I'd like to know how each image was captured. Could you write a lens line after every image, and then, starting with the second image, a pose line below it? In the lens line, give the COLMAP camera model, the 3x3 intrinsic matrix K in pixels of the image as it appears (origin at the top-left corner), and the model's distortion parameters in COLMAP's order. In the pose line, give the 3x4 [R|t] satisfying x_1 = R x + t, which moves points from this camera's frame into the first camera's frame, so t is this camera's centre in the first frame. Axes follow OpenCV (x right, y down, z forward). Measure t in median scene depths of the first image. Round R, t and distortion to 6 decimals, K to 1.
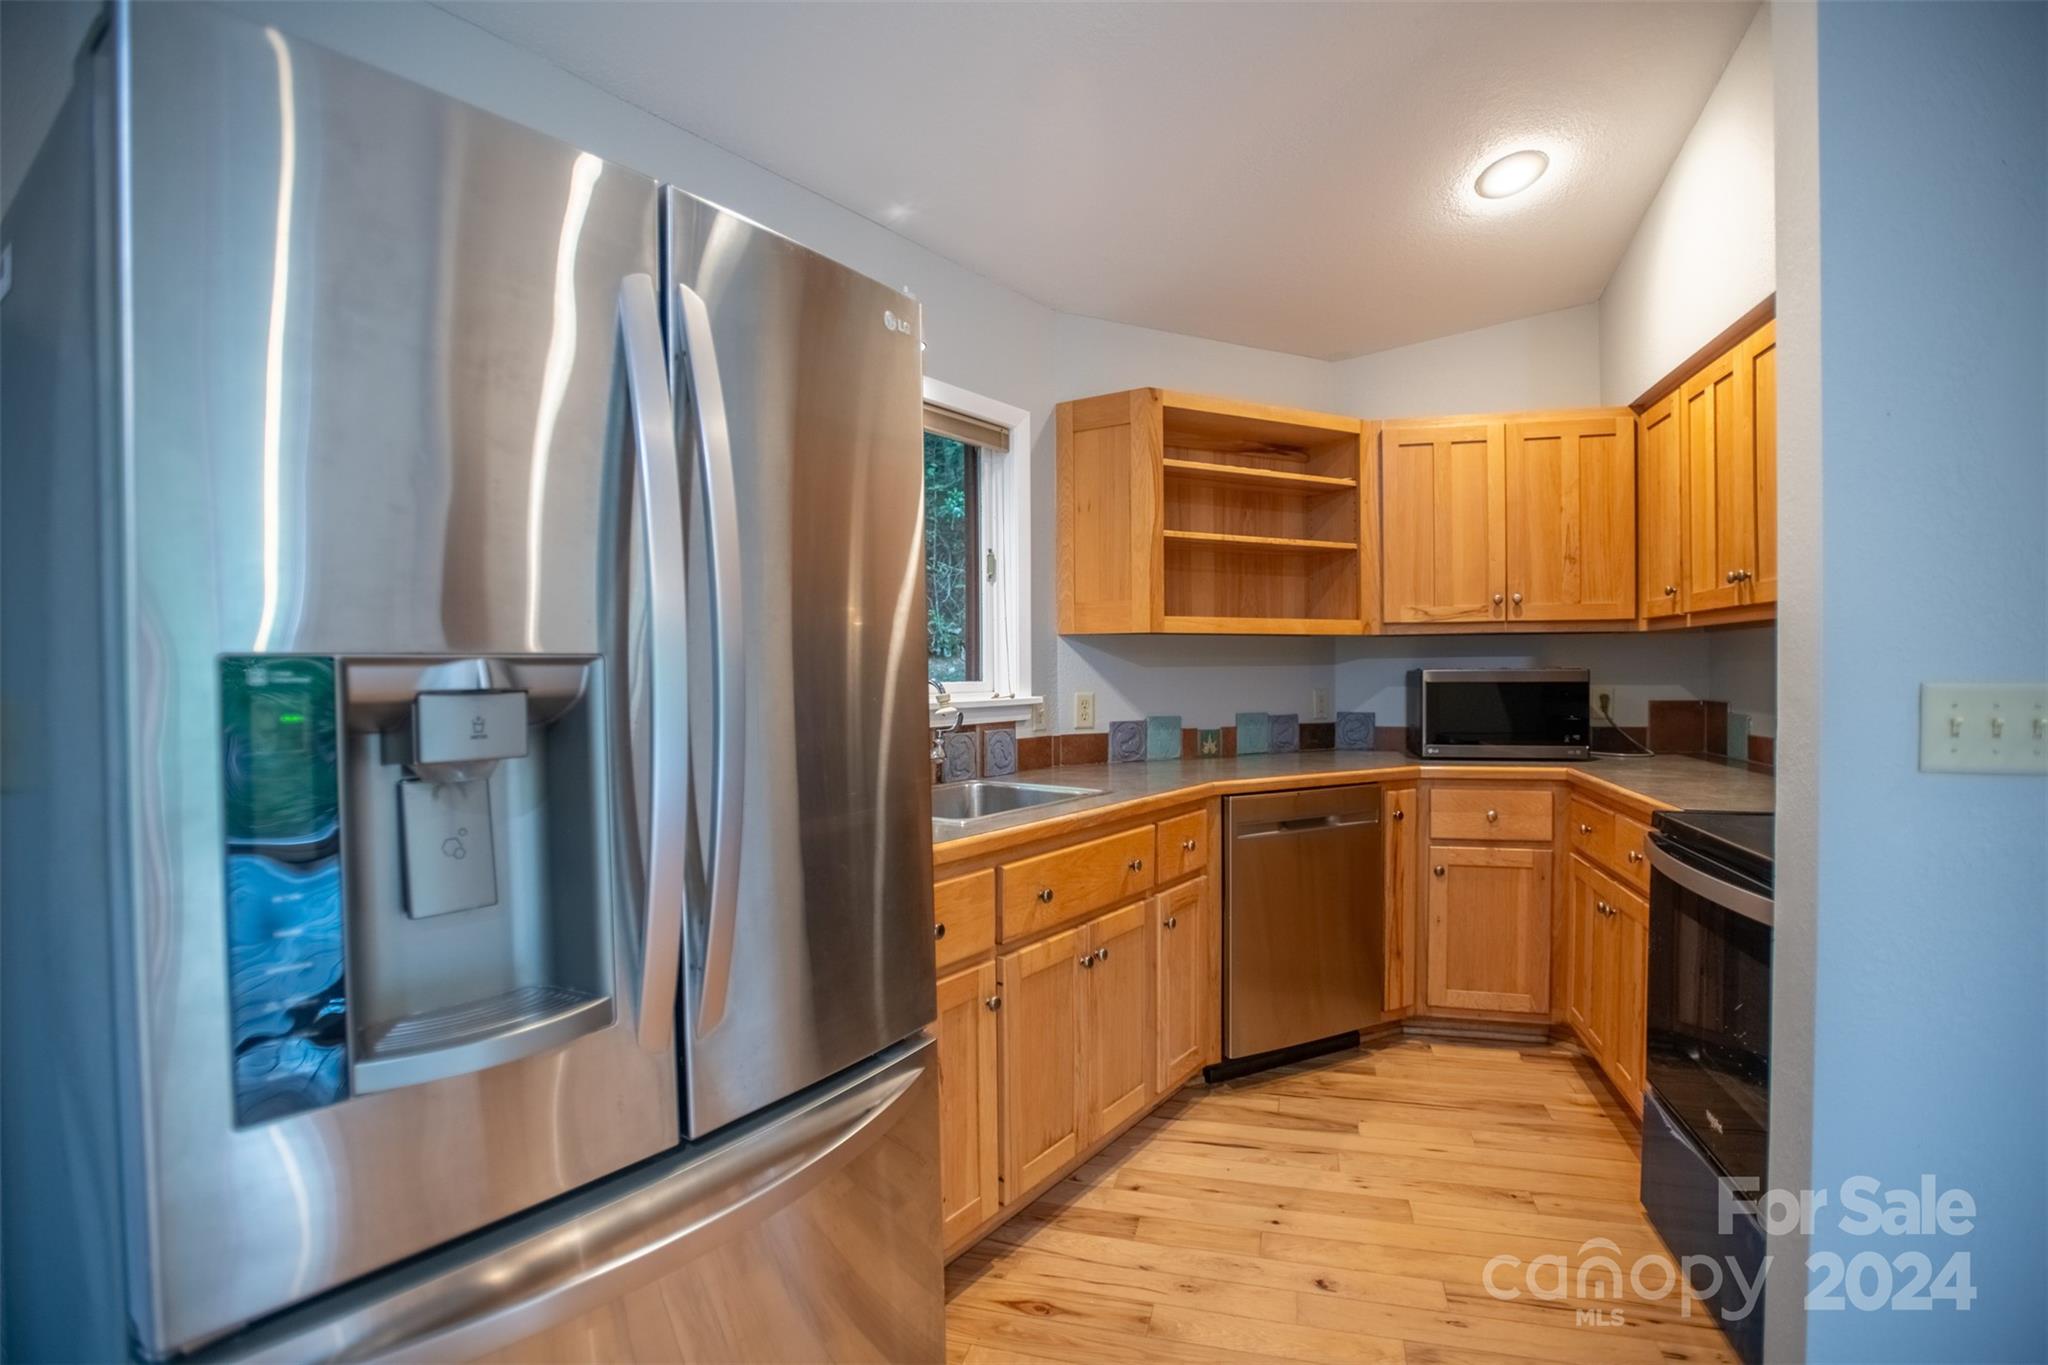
lens RADIAL K [[988.0, 0, 1027.6], [0, 988.0, 685.0], [0, 0, 1]] dist [-0.066967, 0.023879]
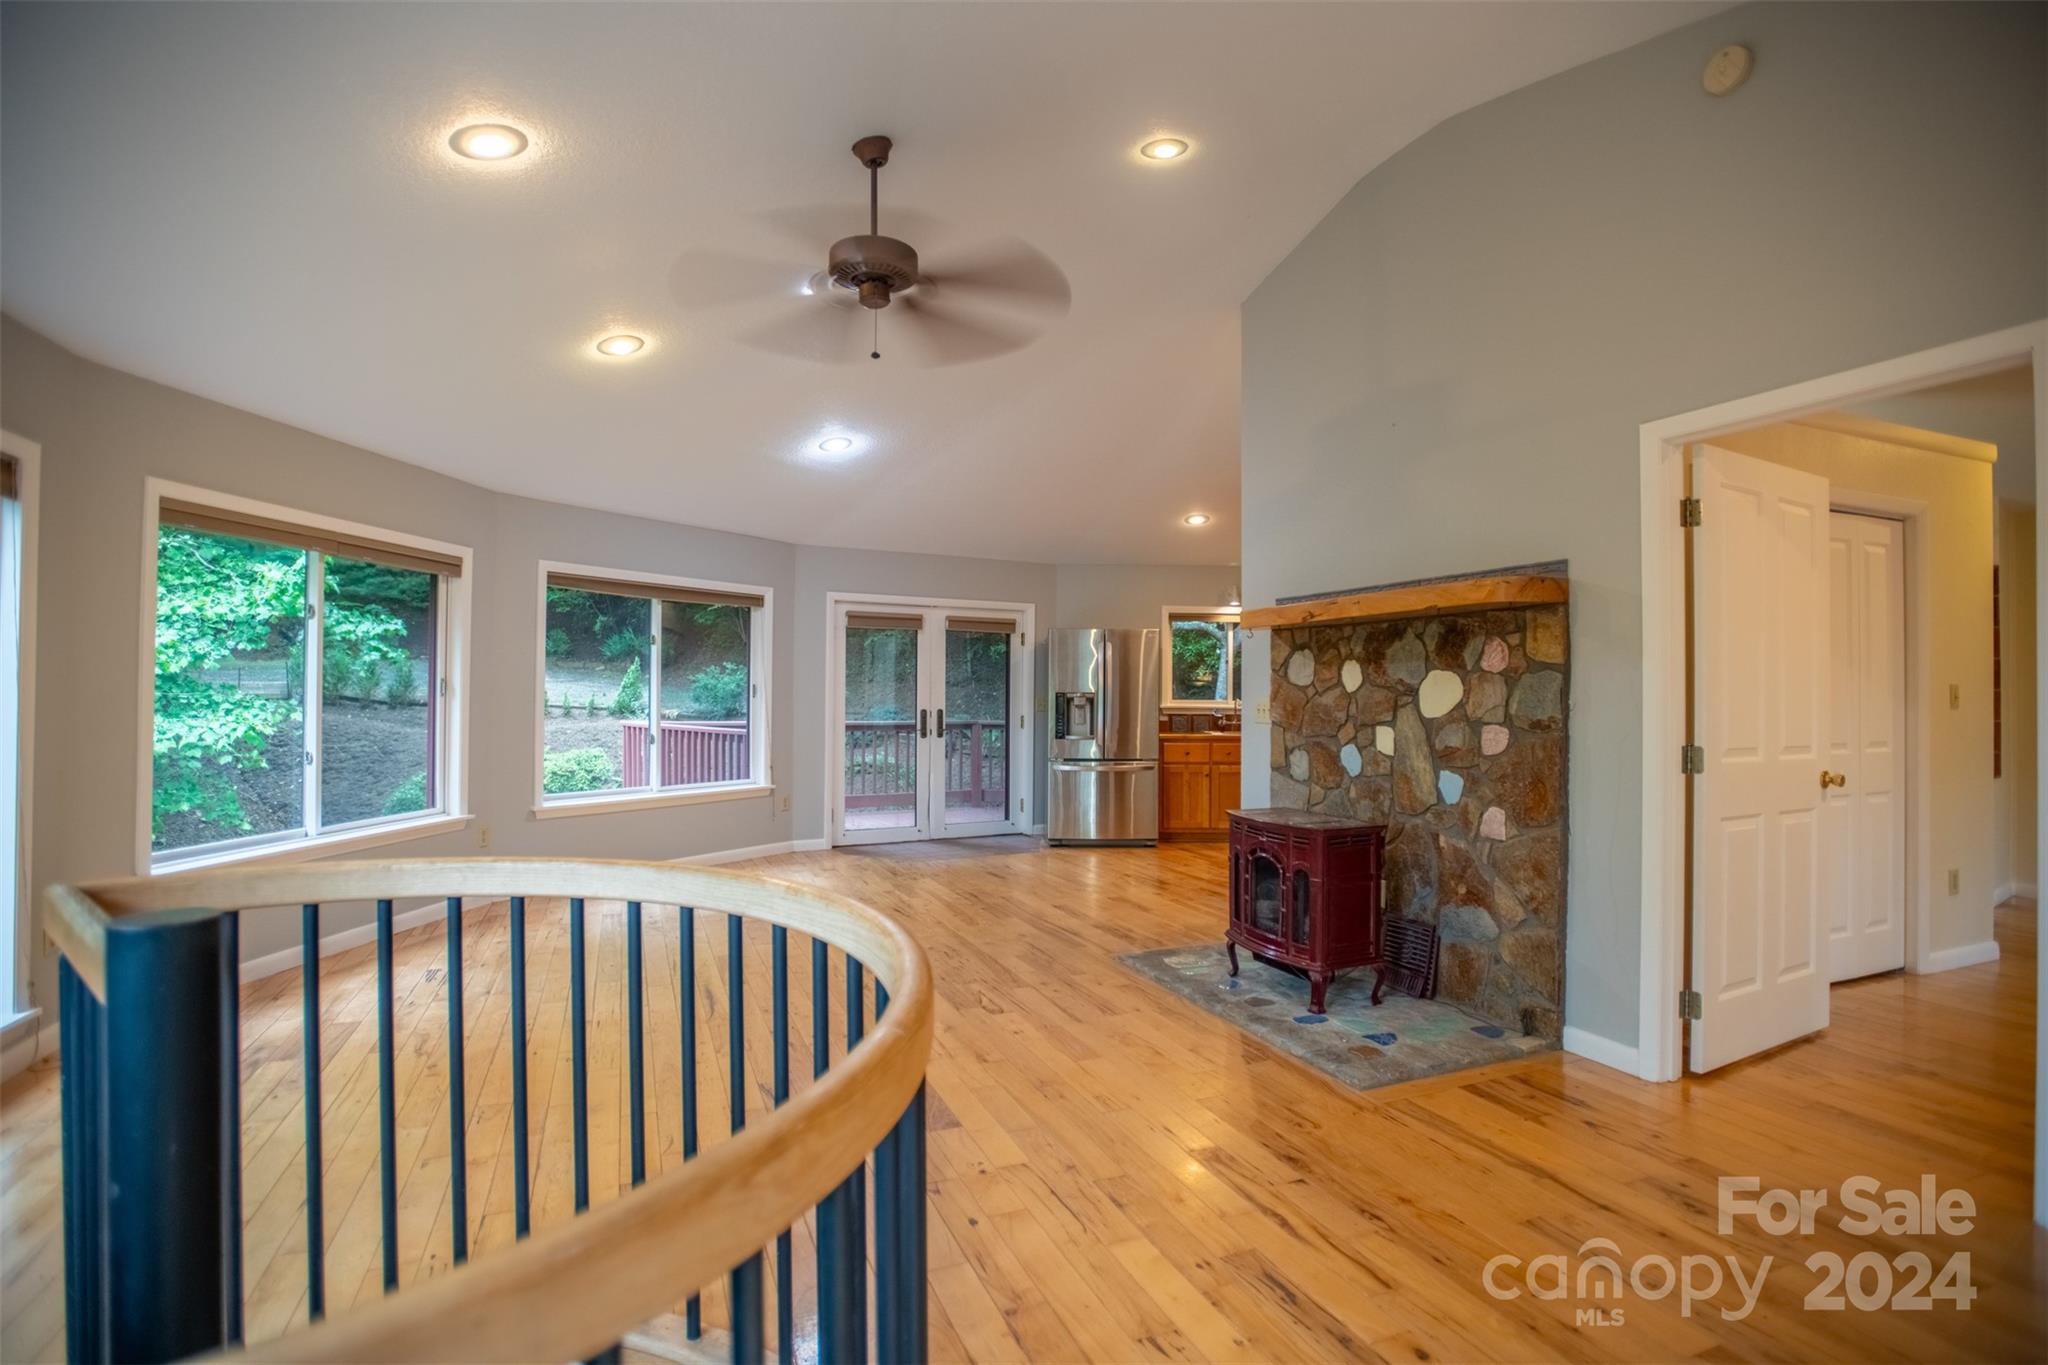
lens RADIAL K [[988.0, 0, 1027.2], [0, 988.0, 685.5], [0, 0, 1]] dist [-0.066967, 0.023879]
pose [[0.606964, 0.002451, -0.794726, 1.794898], [-0.027137, 0.999476, -0.017643, 0.021053], [0.794266, 0.032275, 0.606712, -1.379466]]
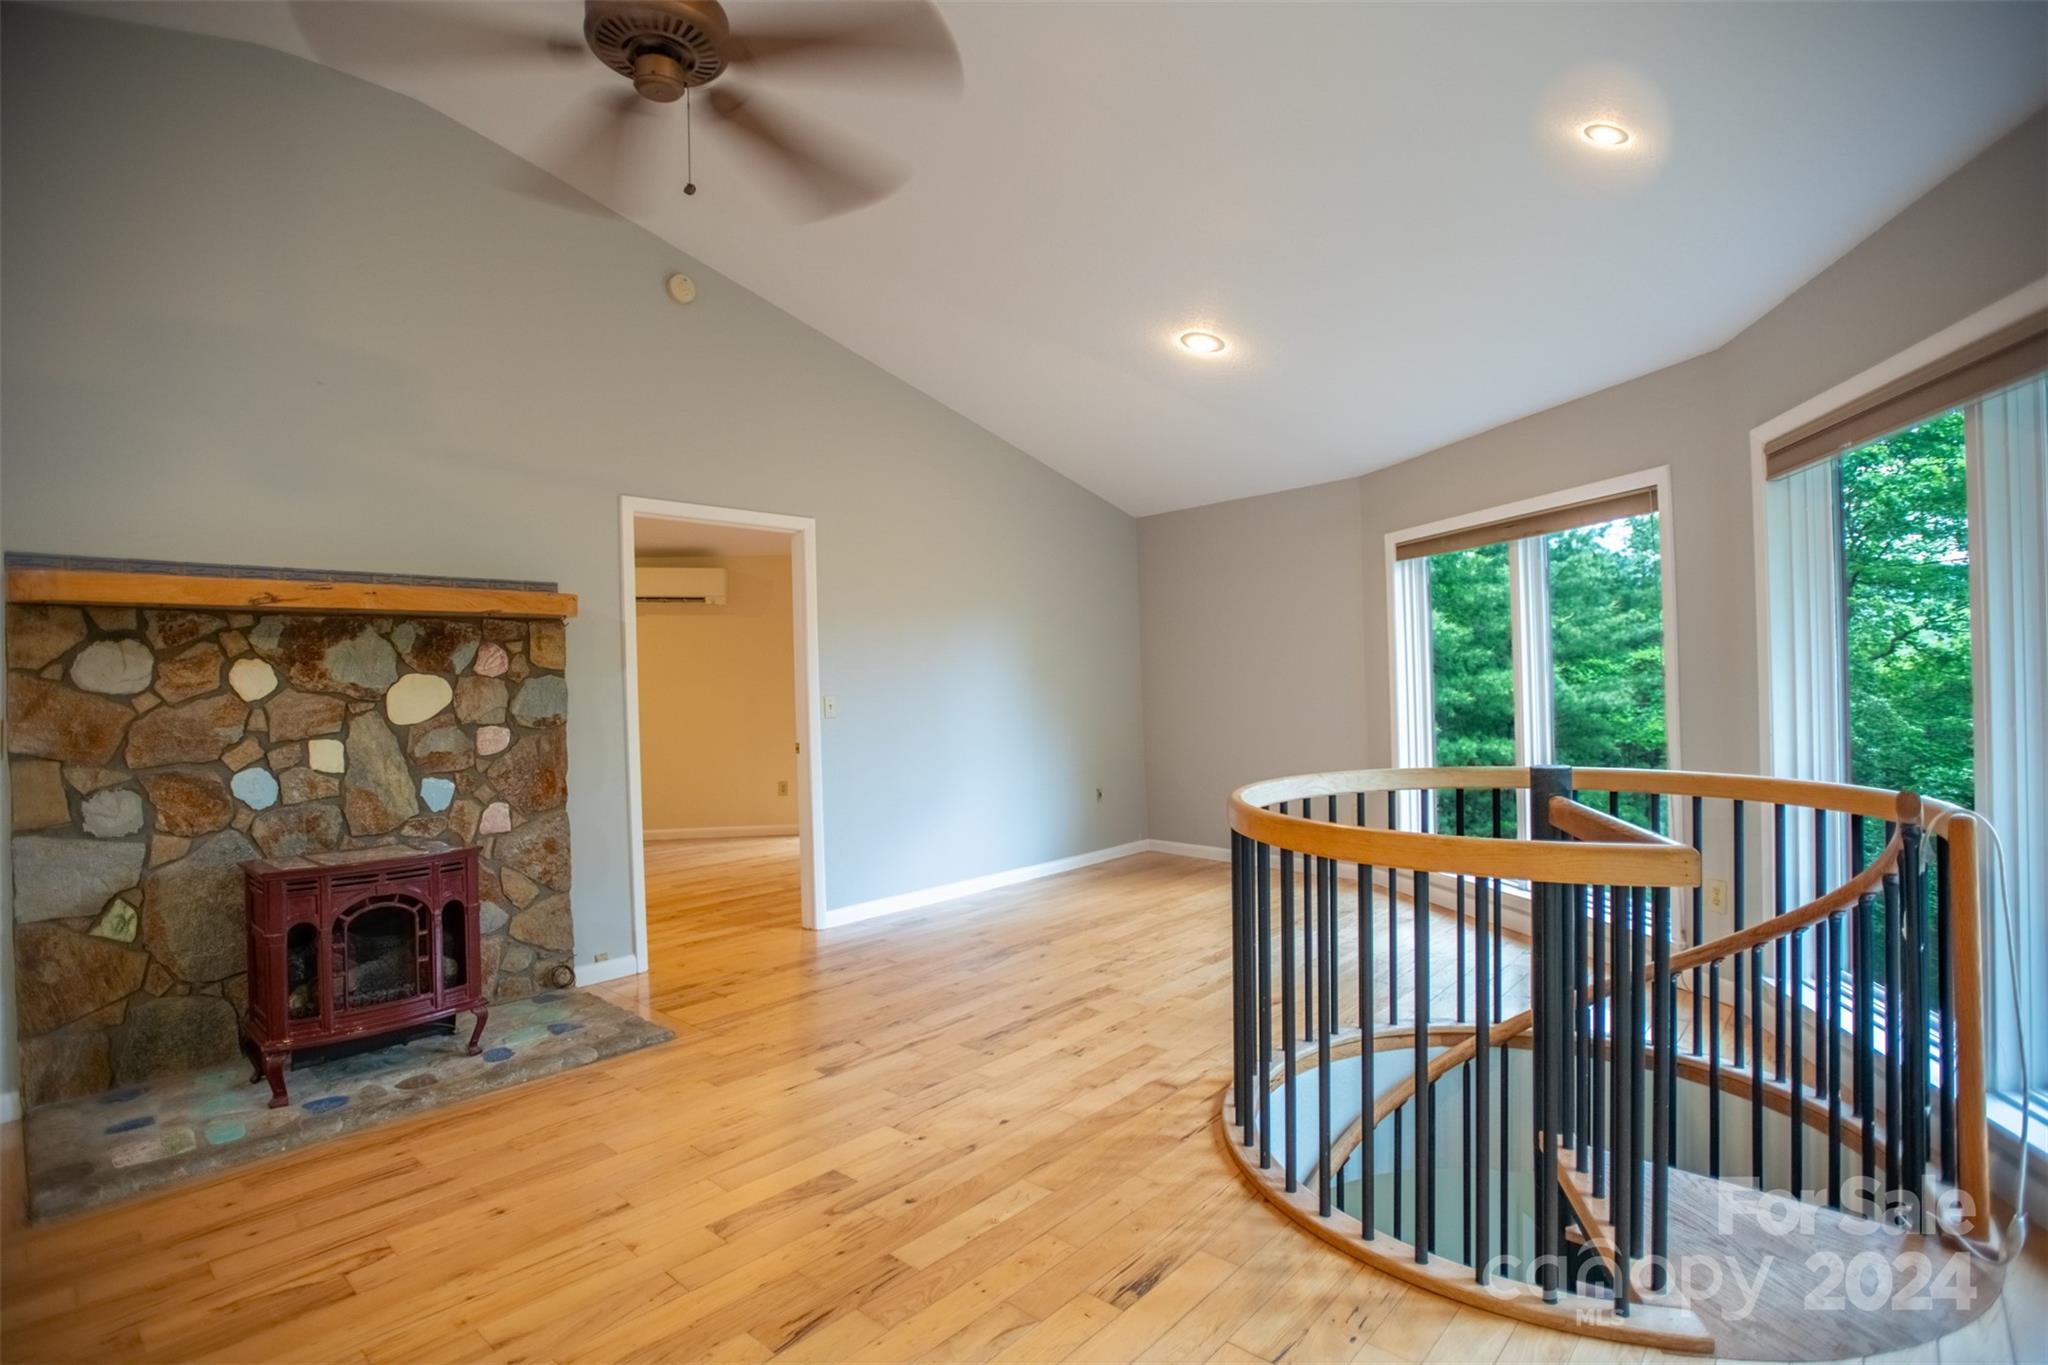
lens RADIAL K [[988.0, 0, 1029.5], [0, 988.0, 684.0], [0, 0, 1]] dist [-0.066967, 0.023879]
pose [[0.450864, -0.003263, 0.892587, 0.414379], [0.043222, 0.998900, -0.018180, 0.030964], [-0.891546, 0.046776, 0.450509, -1.396262]]
